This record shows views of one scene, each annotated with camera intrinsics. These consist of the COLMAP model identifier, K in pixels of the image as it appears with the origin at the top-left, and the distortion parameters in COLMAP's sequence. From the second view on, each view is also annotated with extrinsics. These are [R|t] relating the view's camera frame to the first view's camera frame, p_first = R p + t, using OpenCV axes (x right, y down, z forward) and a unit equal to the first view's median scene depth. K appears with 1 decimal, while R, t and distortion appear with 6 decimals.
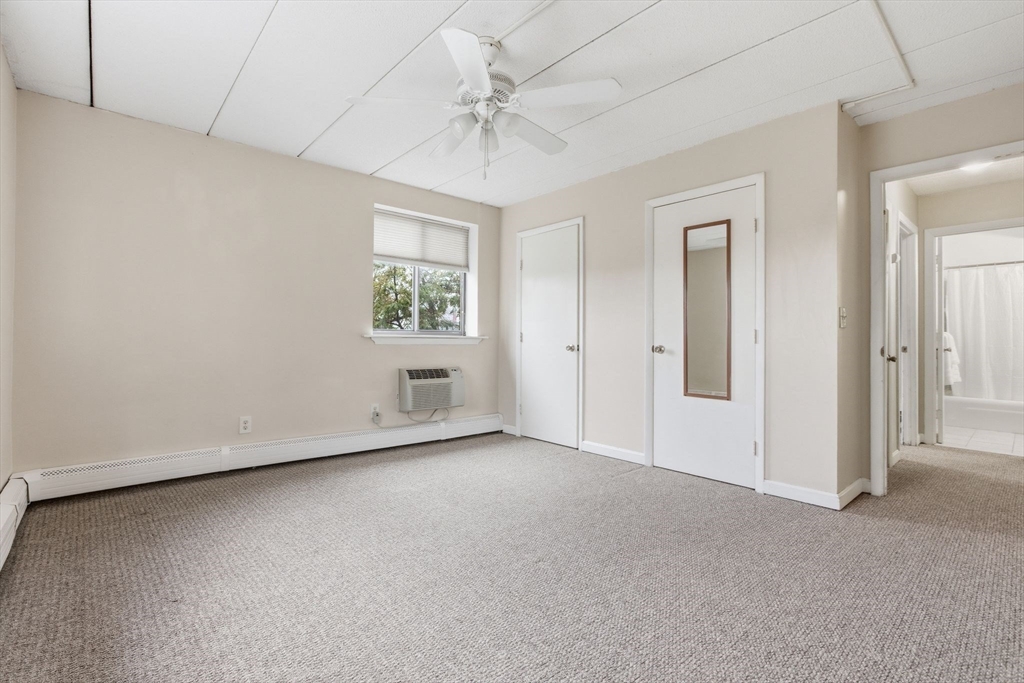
lens RADIAL K [[459.3, 0, 513.9], [0, 459.3, 335.9], [0, 0, 1]] dist [-0.013937, 0.005098]
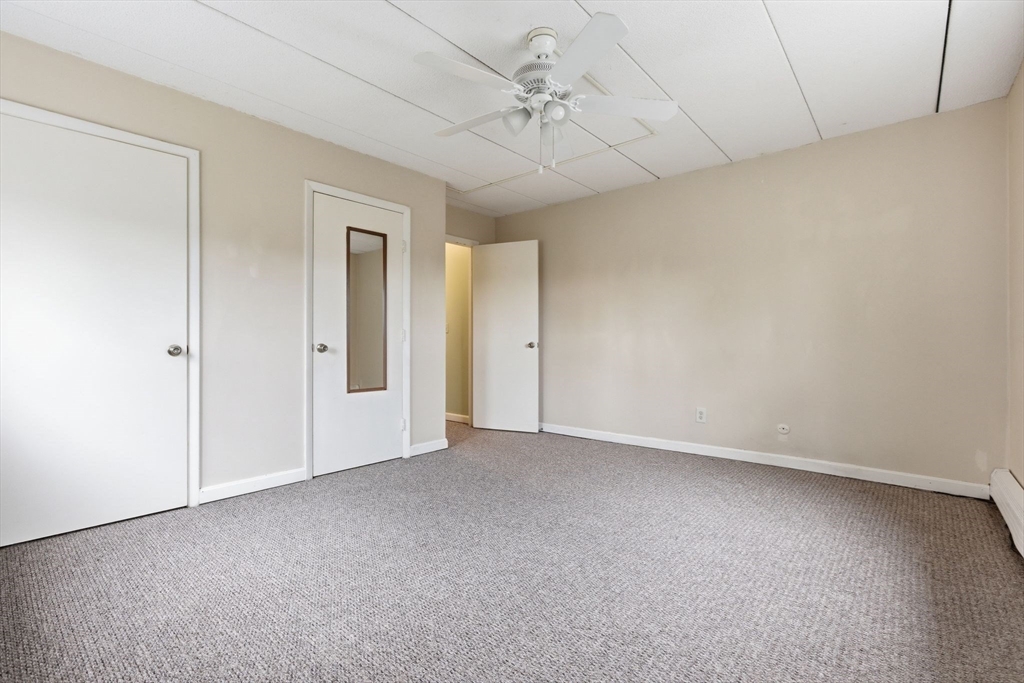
lens RADIAL K [[459.3, 0, 505.2], [0, 459.3, 337.9], [0, 0, 1]] dist [-0.013937, 0.005098]
pose [[-0.106552, 0.000014, 0.994307, -0.694565], [-0.012376, 0.999923, -0.001341, 0.005830], [-0.994230, -0.012449, -0.106544, 0.789750]]
